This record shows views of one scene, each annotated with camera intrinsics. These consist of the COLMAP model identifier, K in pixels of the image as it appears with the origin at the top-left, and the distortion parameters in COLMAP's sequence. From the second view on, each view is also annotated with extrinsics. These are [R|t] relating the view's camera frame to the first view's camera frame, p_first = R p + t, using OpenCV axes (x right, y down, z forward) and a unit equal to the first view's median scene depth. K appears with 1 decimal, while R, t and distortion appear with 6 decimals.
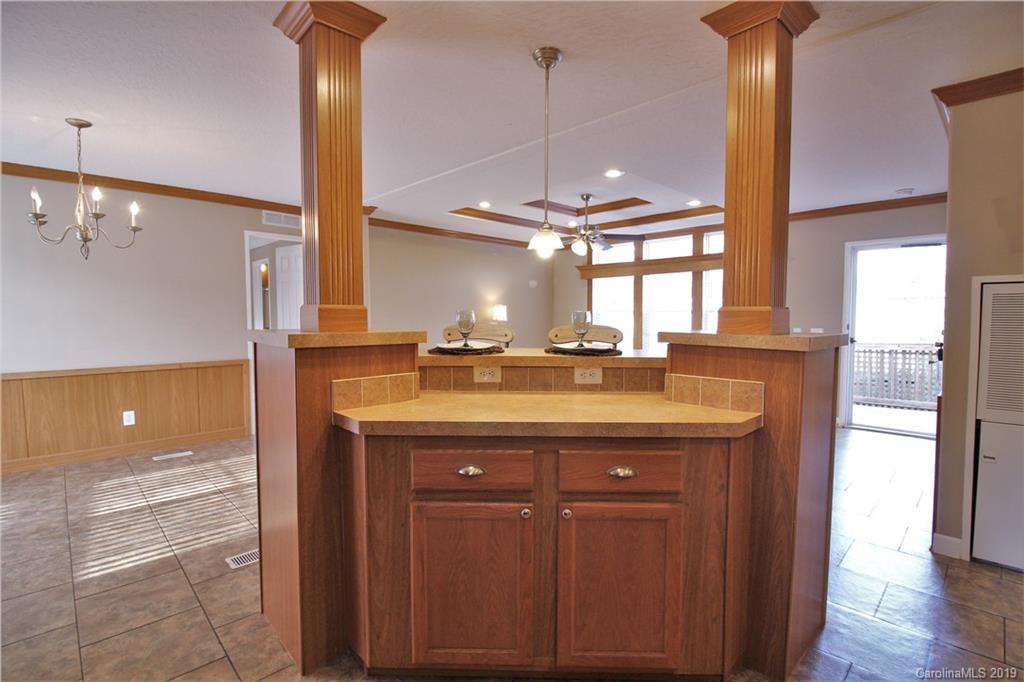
lens RADIAL K [[472.6, 0, 494.8], [0, 472.6, 334.0], [0, 0, 1]] dist [-0.014721, -0.003785]
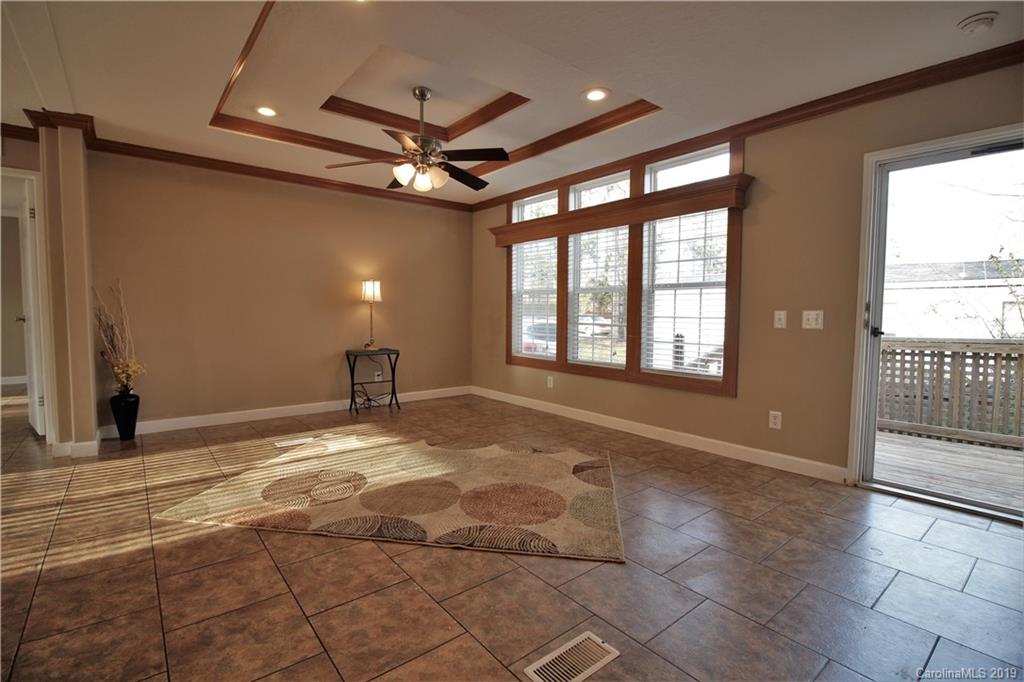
lens RADIAL K [[472.6, 0, 505.6], [0, 472.6, 340.2], [0, 0, 1]] dist [-0.014721, -0.003785]
pose [[0.996690, 0.013684, -0.080132, 0.283553], [-0.012420, 0.999791, 0.016250, 0.015502], [0.080338, -0.015201, 0.996652, 0.313472]]
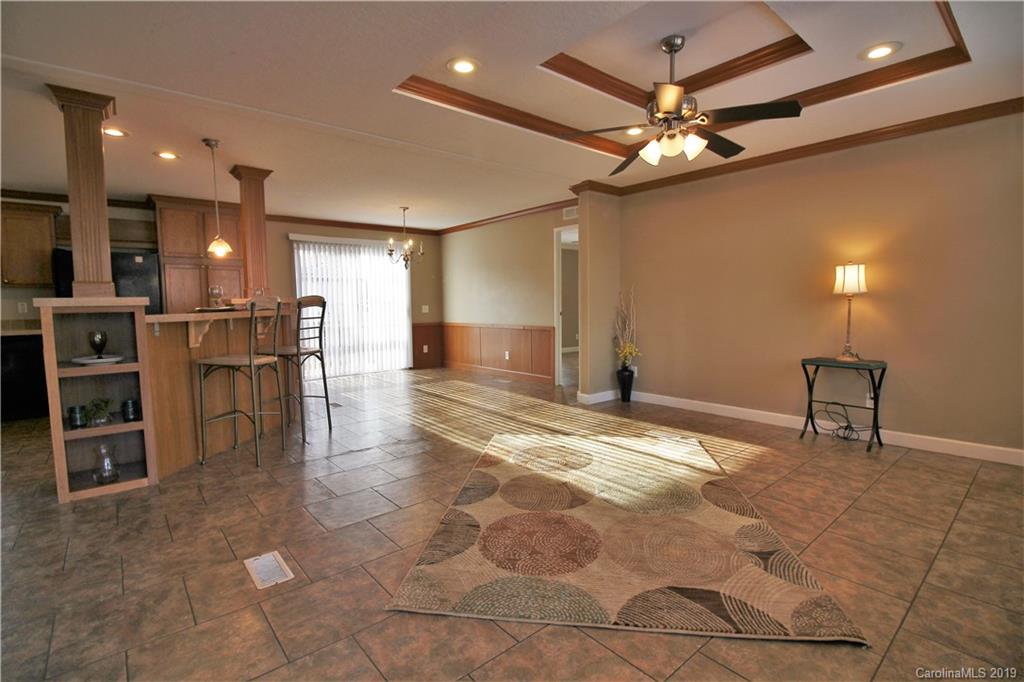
lens RADIAL K [[472.6, 0, 510.8], [0, 472.6, 340.3], [0, 0, 1]] dist [-0.014721, -0.003785]
pose [[-0.046994, 0.078844, -0.995779, 0.584324], [-0.034397, 0.996161, 0.080498, -0.009906], [0.998303, 0.038035, -0.044102, 0.699339]]
